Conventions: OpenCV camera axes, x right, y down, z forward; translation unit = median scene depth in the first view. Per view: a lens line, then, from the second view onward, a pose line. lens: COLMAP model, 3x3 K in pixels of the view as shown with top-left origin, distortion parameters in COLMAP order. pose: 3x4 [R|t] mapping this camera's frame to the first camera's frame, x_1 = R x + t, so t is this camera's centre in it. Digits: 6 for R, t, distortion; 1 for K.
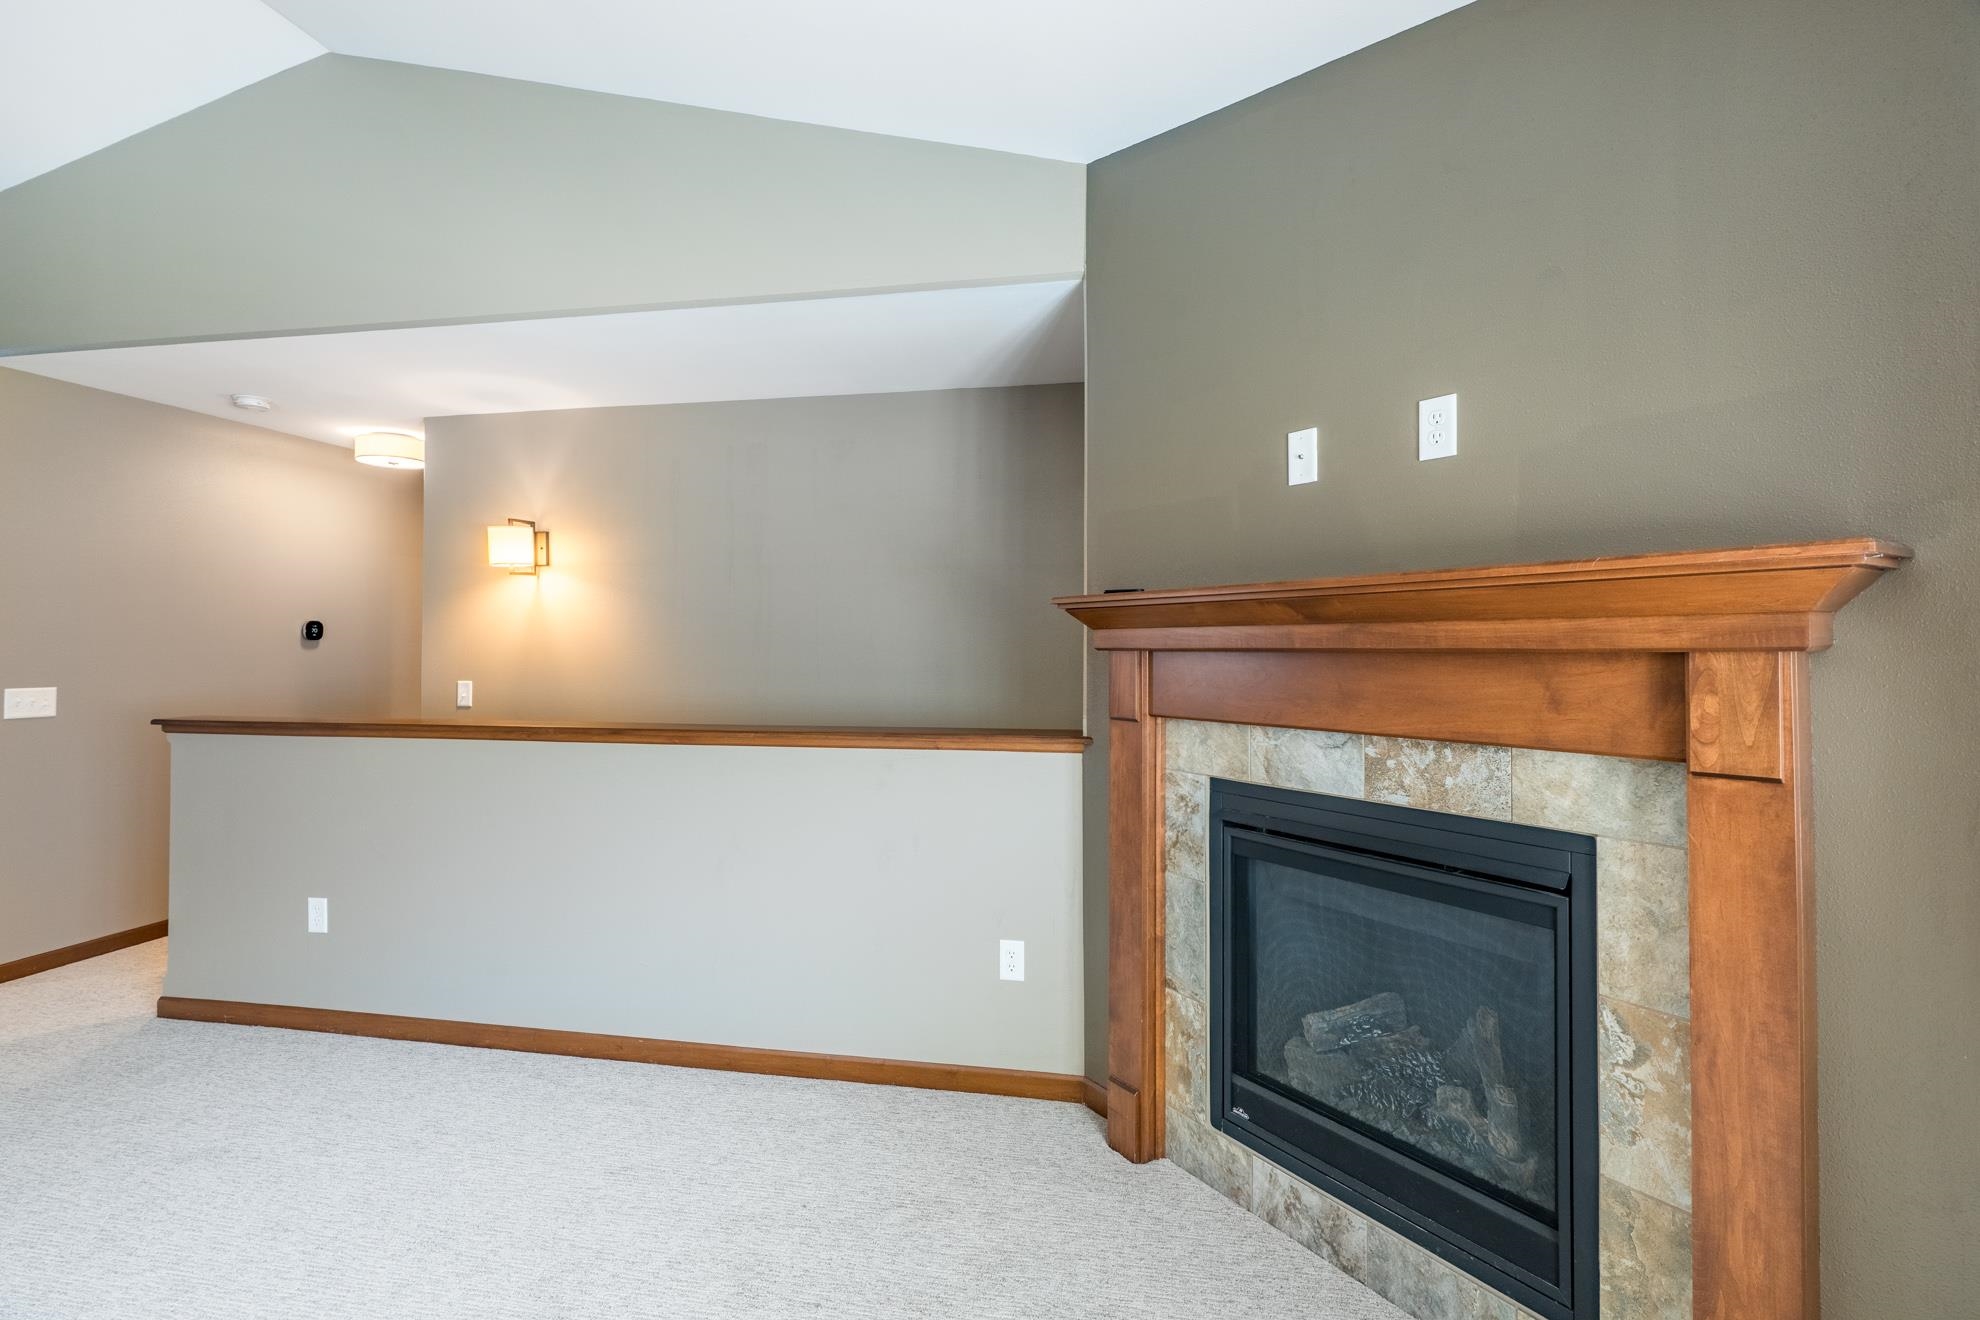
lens RADIAL K [[902.3, 0, 1014.2], [0, 902.3, 630.7], [0, 0, 1]] dist [-0.013317, 0.005125]
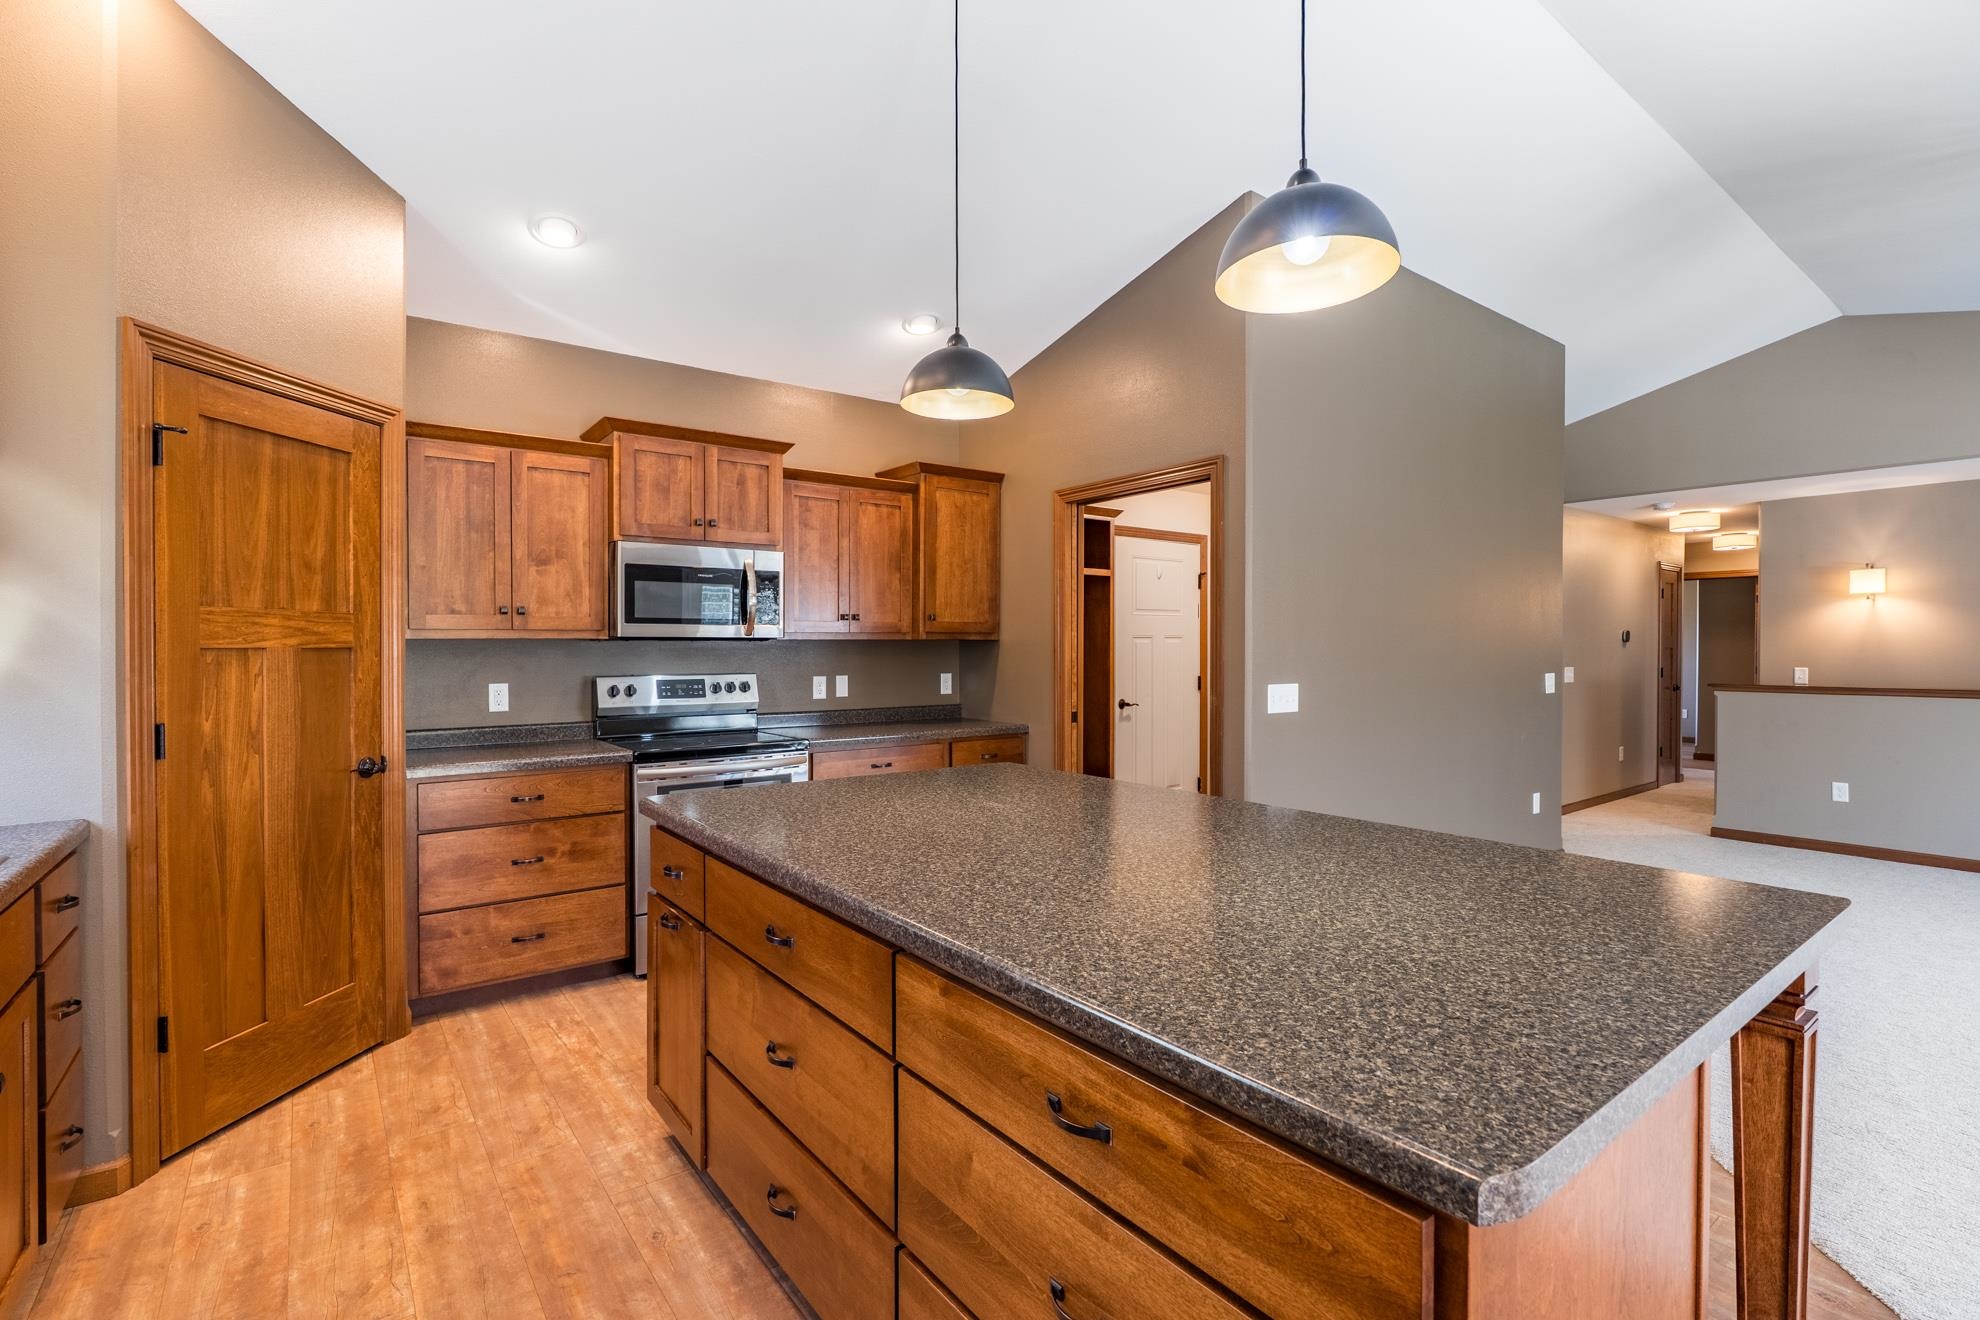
lens RADIAL K [[902.3, 0, 979.0], [0, 902.3, 652.3], [0, 0, 1]] dist [-0.013317, 0.005125]
pose [[0.728728, 0.002613, -0.684798, -1.138831], [0.013317, 0.999750, 0.017986, -0.035312], [0.684673, -0.022226, 0.728511, -2.169125]]
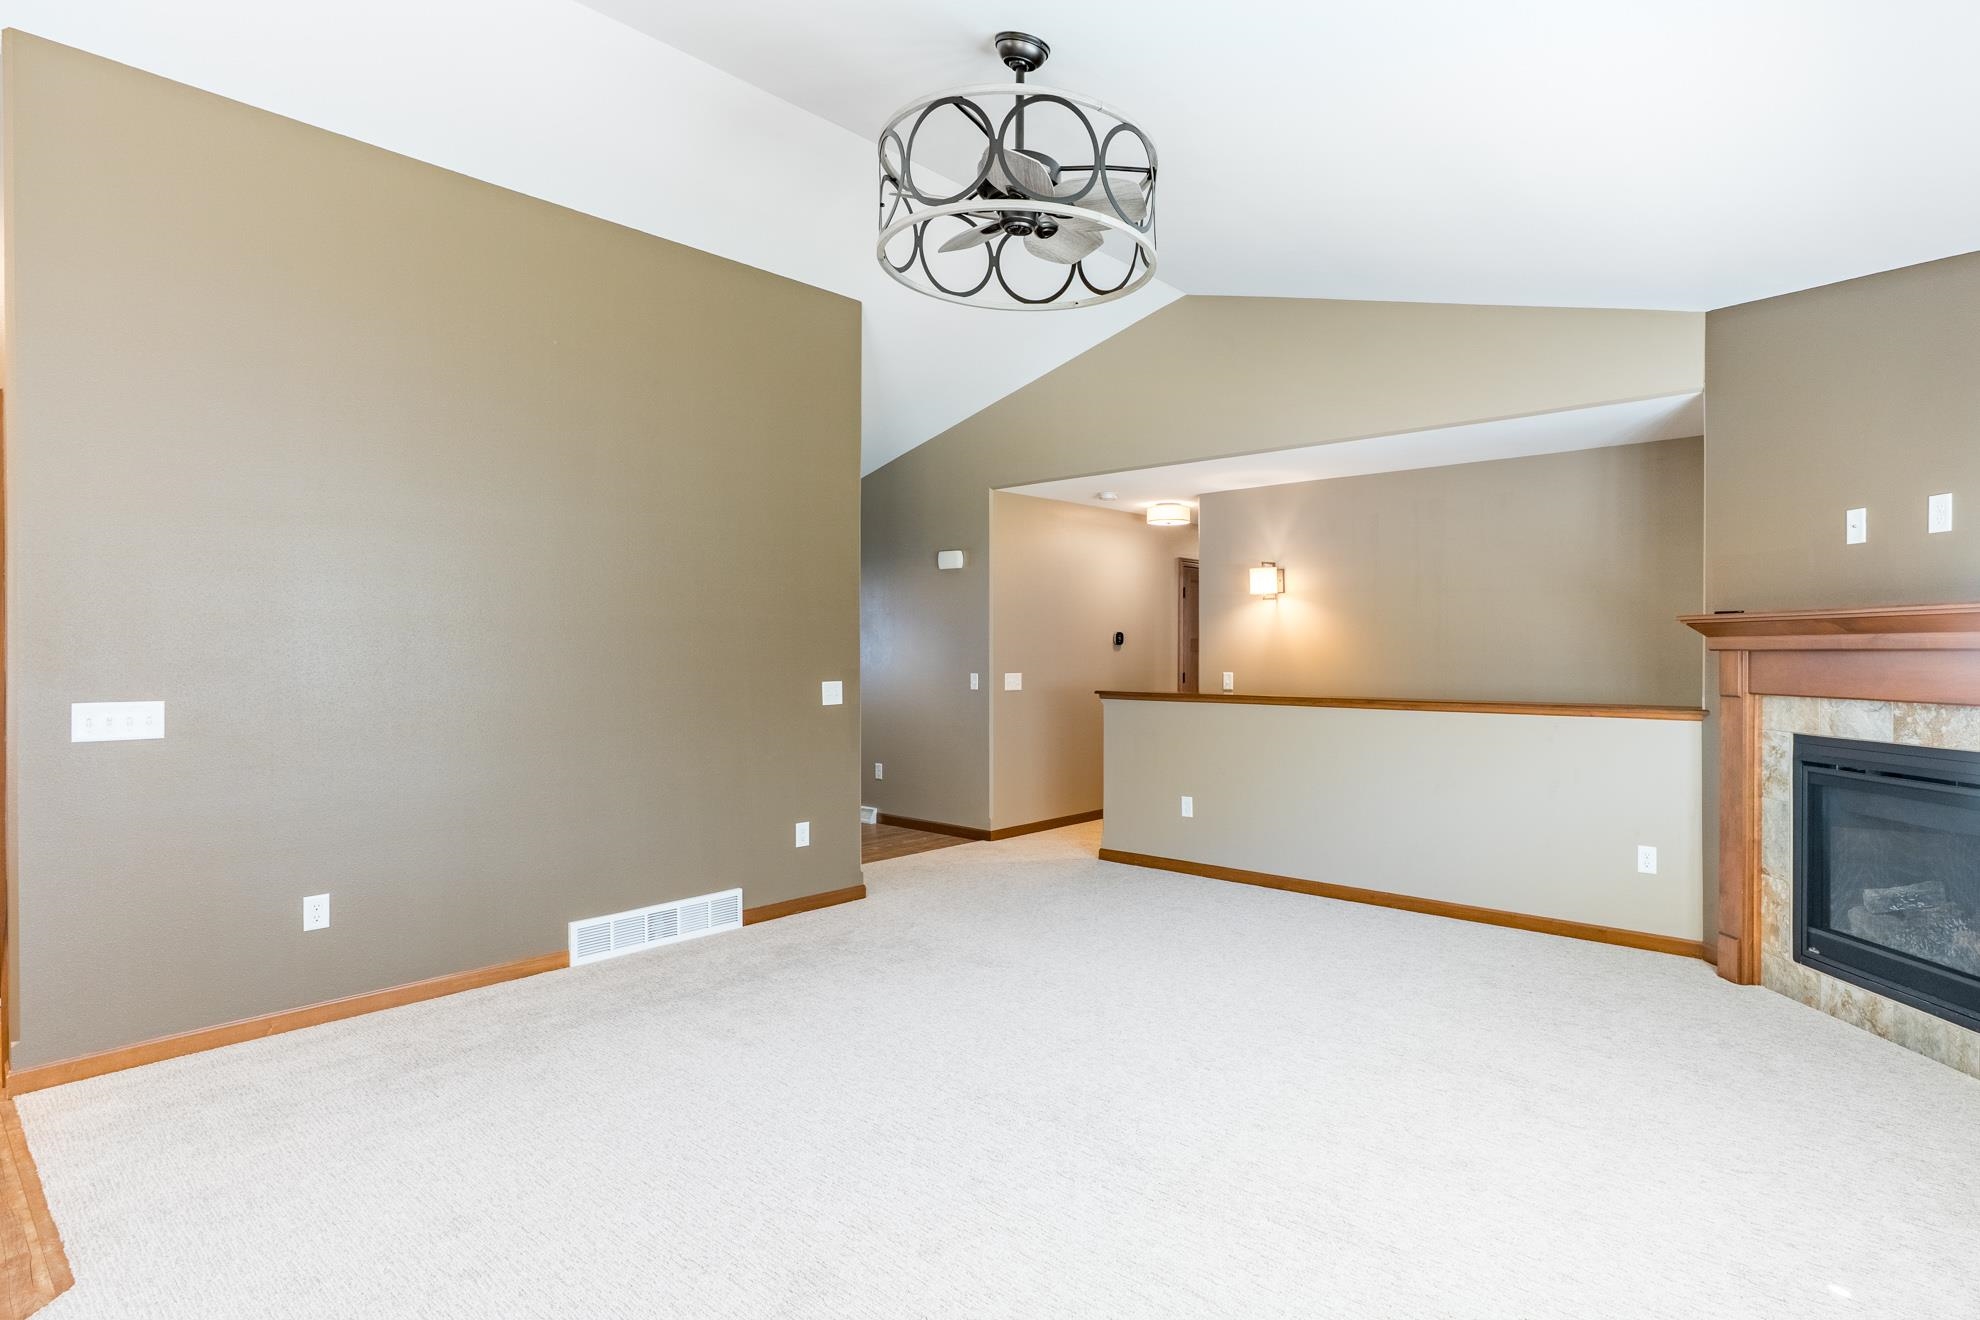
lens RADIAL K [[1019.4, 0, 1095.7], [0, 1019.4, 651.2], [0, 0, 1]] dist [-0.011916, 0.006489]
pose [[0.873702, -0.000630, -0.486461, 0.022334], [0.010234, 0.999802, 0.017087, -0.018587], [0.486353, -0.019907, 0.873535, -1.092749]]
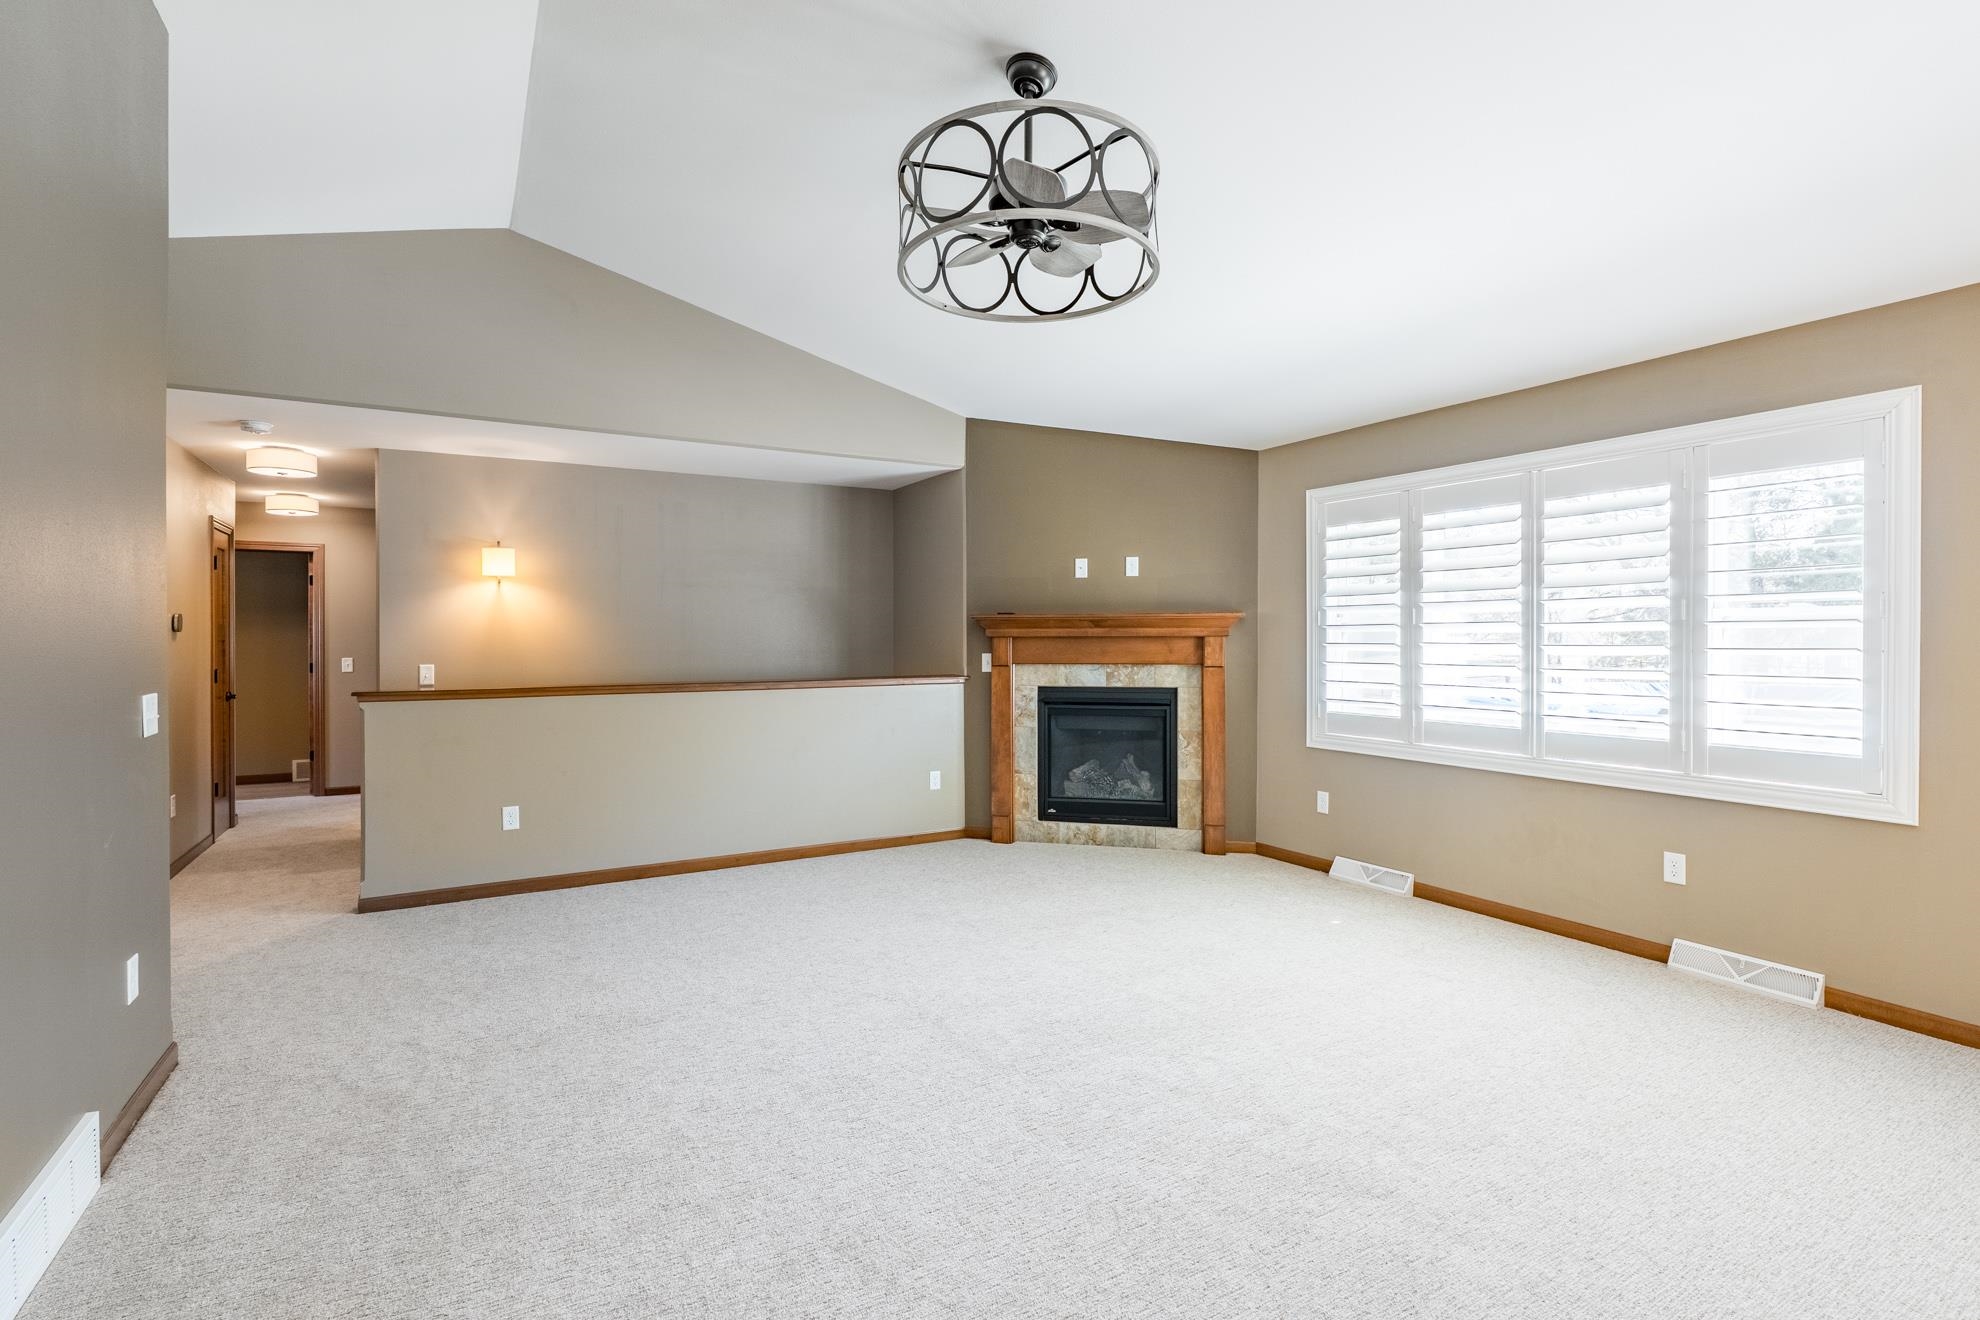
lens RADIAL K [[902.3, 0, 985.0], [0, 902.3, 651.1], [0, 0, 1]] dist [-0.013317, 0.005125]
pose [[0.768844, -0.011767, 0.639328, -1.581772], [-0.008786, 0.999542, 0.028963, -0.012111], [-0.639376, -0.027886, 0.768388, -0.902379]]
